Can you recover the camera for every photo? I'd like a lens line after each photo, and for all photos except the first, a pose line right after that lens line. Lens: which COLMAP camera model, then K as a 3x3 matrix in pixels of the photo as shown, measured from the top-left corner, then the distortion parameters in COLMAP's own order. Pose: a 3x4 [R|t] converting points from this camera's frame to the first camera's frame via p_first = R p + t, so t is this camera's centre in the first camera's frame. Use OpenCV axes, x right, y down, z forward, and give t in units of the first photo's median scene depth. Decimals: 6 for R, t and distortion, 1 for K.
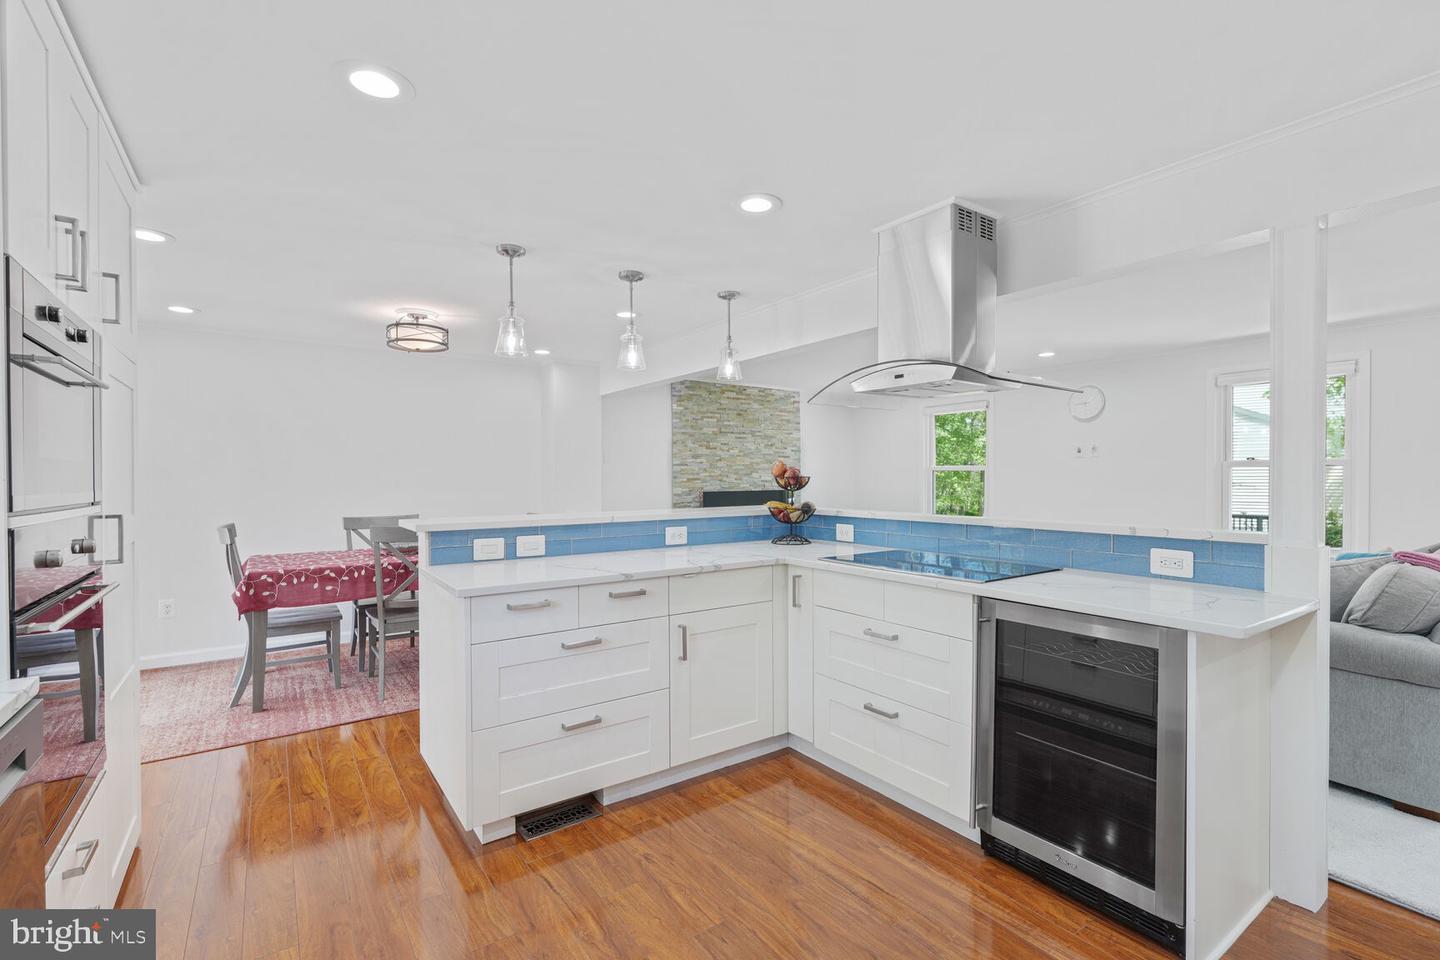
lens RADIAL K [[644.7, 0, 721.7], [0, 644.7, 483.2], [0, 0, 1]] dist [-0.001918, -0.000010]
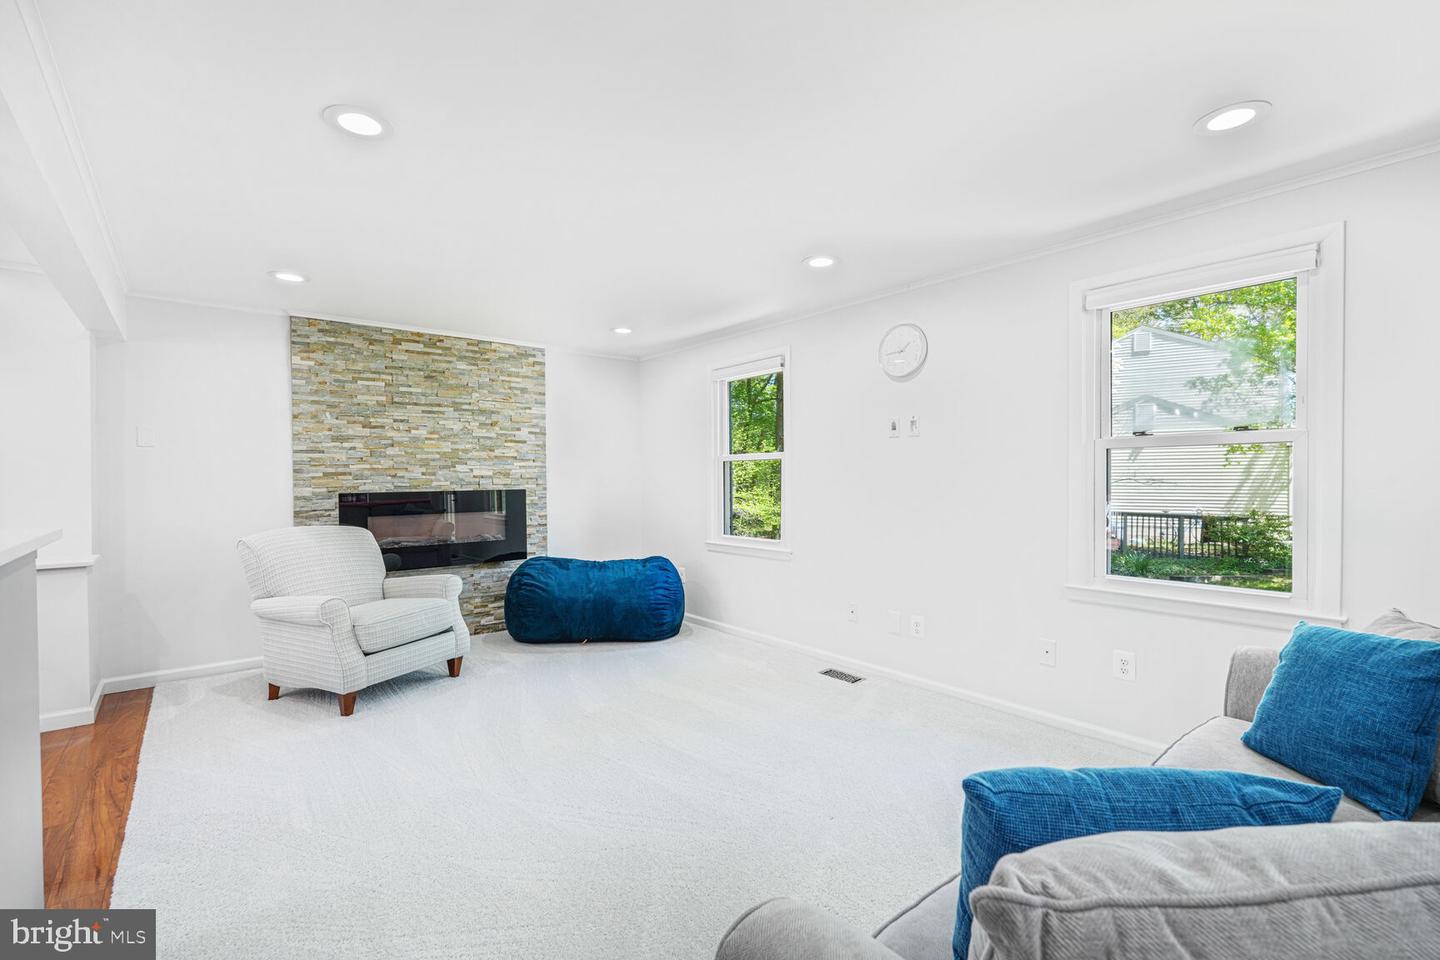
lens RADIAL K [[644.7, 0, 721.7], [0, 644.7, 483.2], [0, 0, 1]] dist [-0.001918, -0.000010]
pose [[0.997519, -0.003519, 0.070303, 0.287293], [0.003386, 0.999992, 0.002007, 0.003137], [-0.070310, -0.001764, 0.997524, 0.317502]]
